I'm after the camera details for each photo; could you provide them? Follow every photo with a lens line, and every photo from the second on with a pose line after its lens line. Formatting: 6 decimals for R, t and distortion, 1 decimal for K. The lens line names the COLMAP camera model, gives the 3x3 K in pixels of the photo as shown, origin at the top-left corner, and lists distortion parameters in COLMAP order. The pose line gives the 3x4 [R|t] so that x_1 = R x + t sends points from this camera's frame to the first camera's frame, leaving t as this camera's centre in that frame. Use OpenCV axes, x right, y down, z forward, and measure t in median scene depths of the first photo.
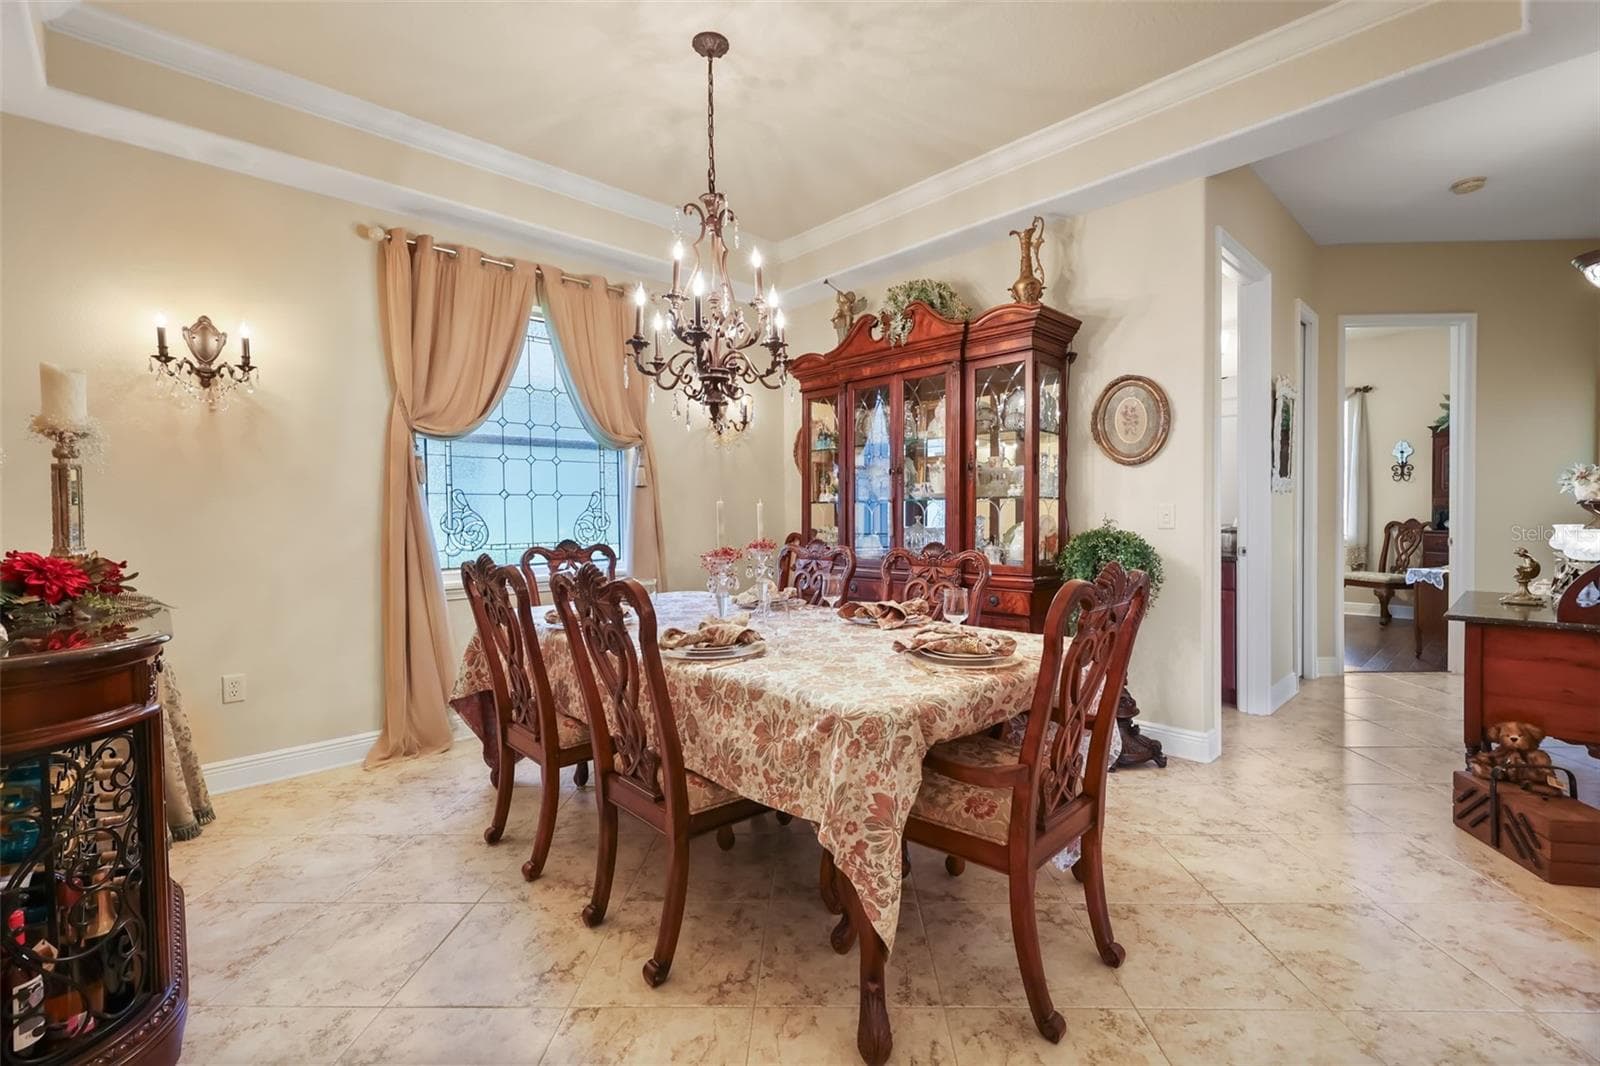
lens RADIAL K [[675.6, 0, 800.8], [0, 675.6, 522.7], [0, 0, 1]] dist [-0.000545, -0.000134]
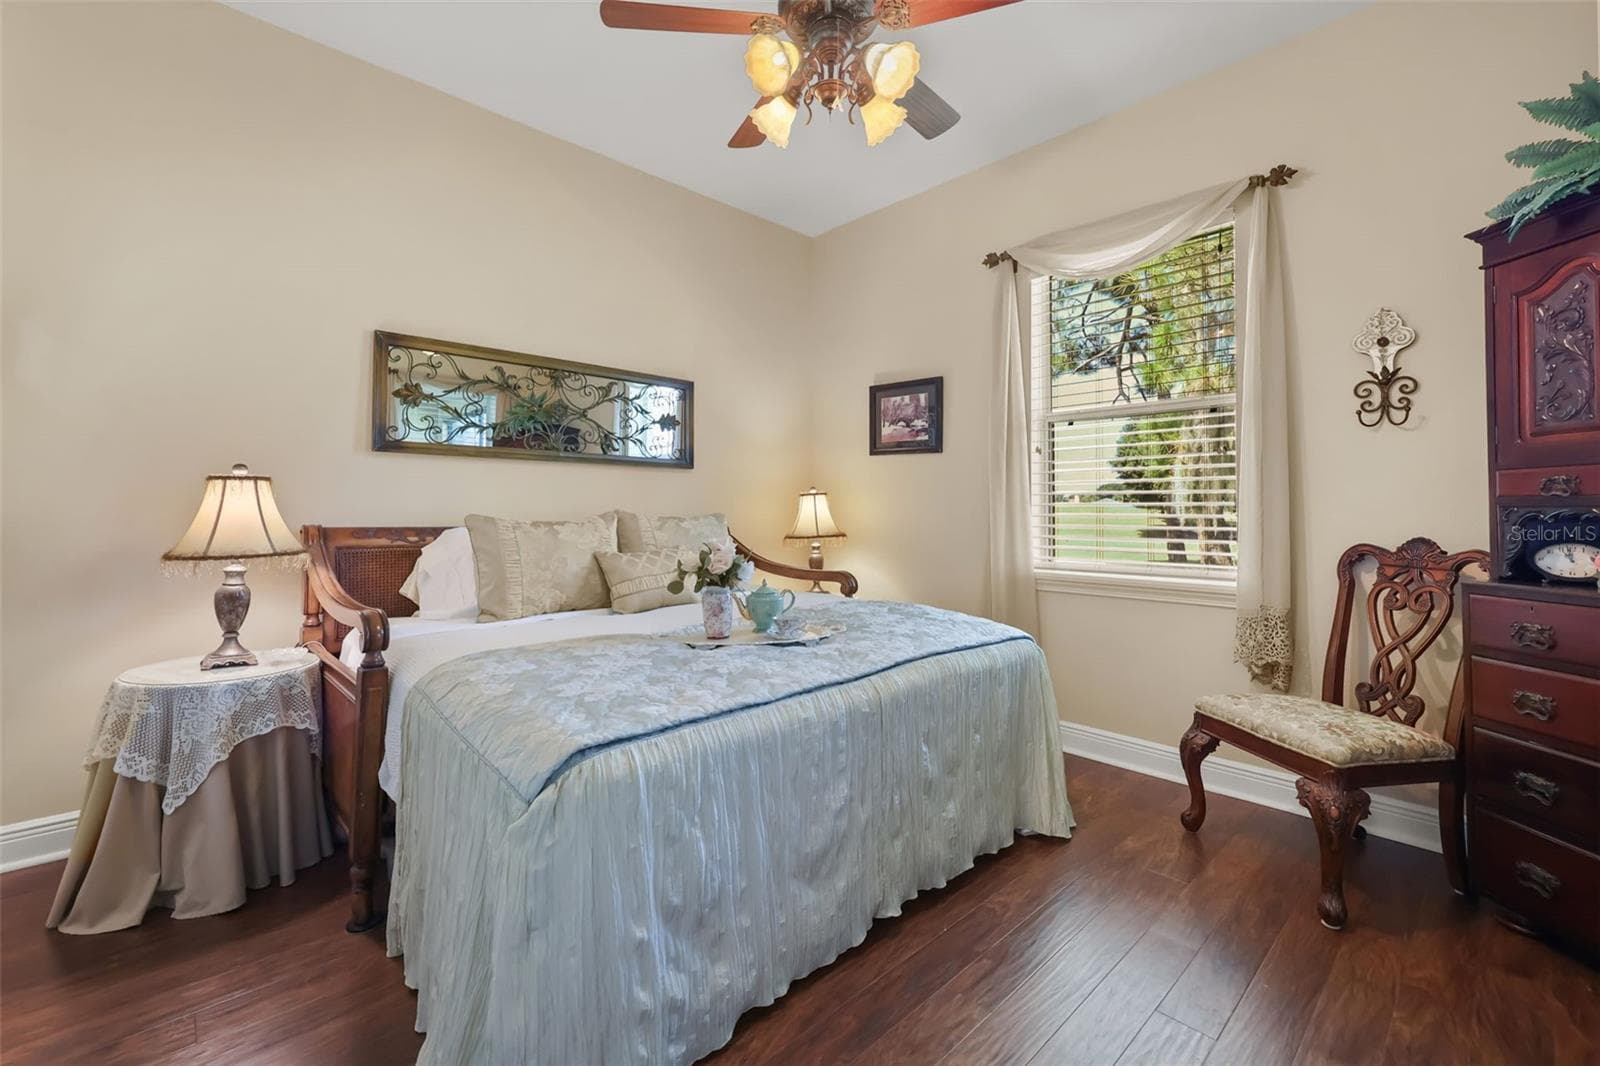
lens RADIAL K [[672.6, 0, 795.8], [0, 672.6, 493.6], [0, 0, 1]] dist [0.007498, -0.000142]
pose [[0.999873, 0.014466, 0.006681, 0.597724], [-0.014122, 0.998703, -0.048918, -0.007292], [-0.007380, 0.048817, 0.998780, 0.670063]]
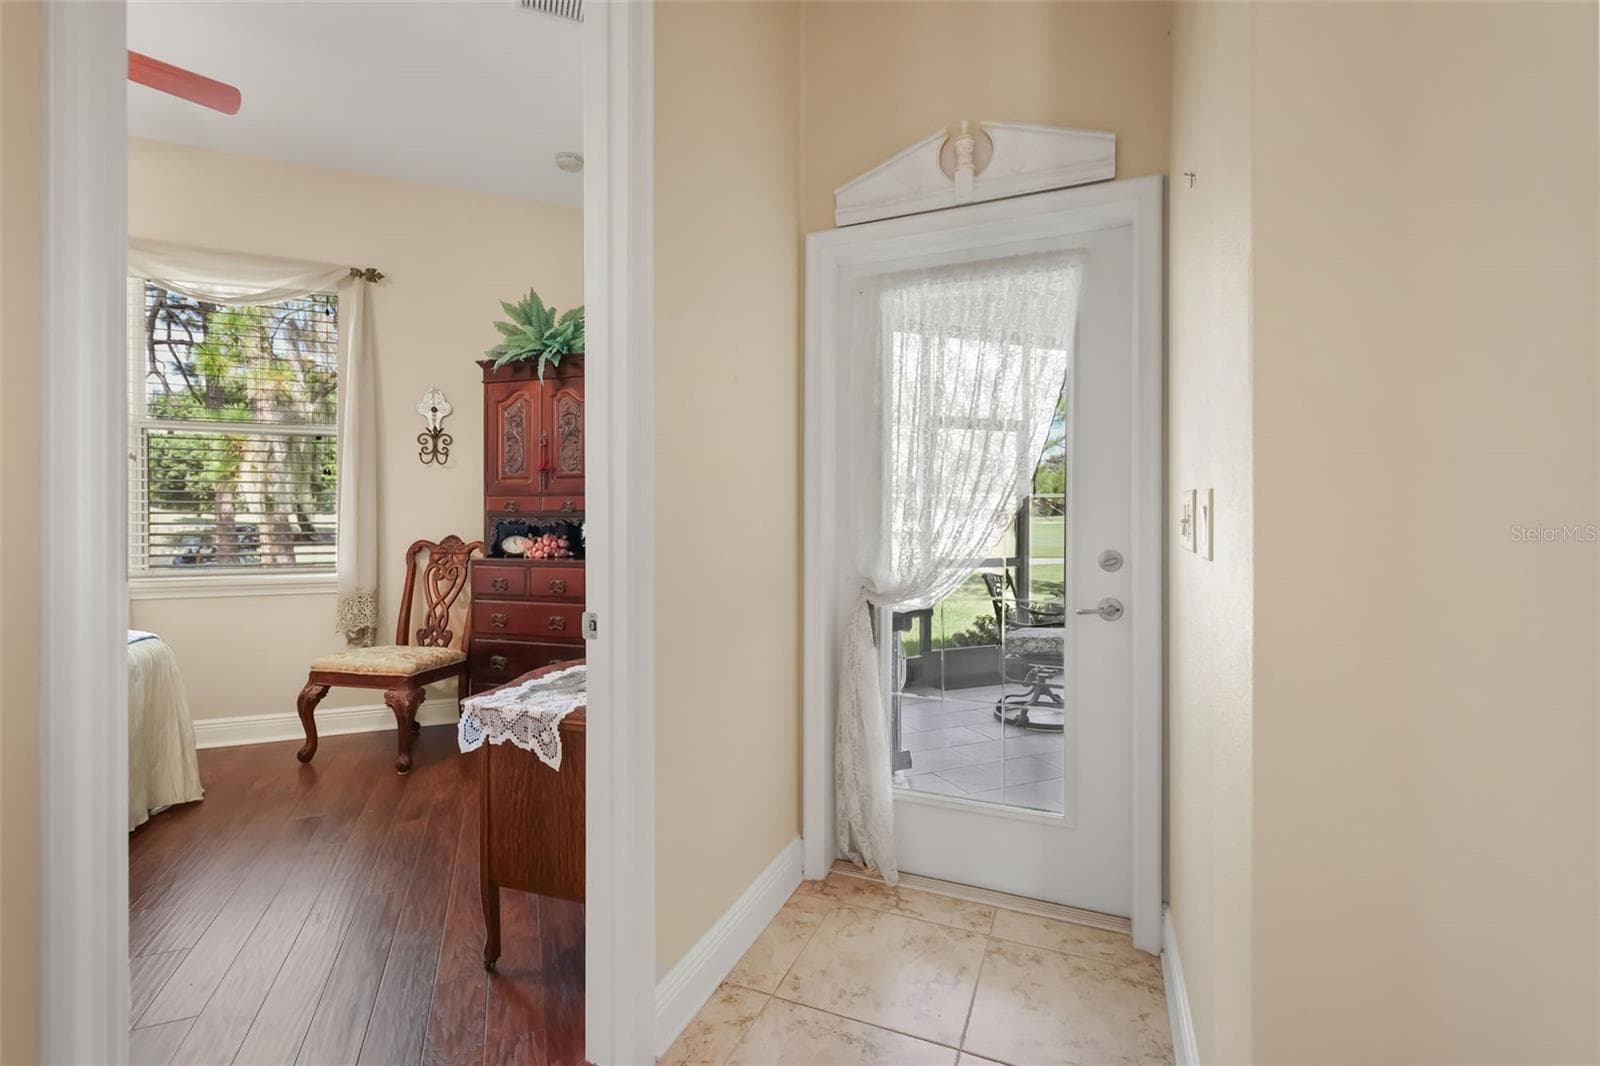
lens RADIAL K [[675.6, 0, 800.8], [0, 675.6, 522.7], [0, 0, 1]] dist [-0.000545, -0.000134]
pose [[0.332537, 0.003693, 0.943083, 0.491104], [0.014101, 0.999861, -0.008888, -0.007383], [-0.942985, 0.016254, 0.332439, 0.559072]]
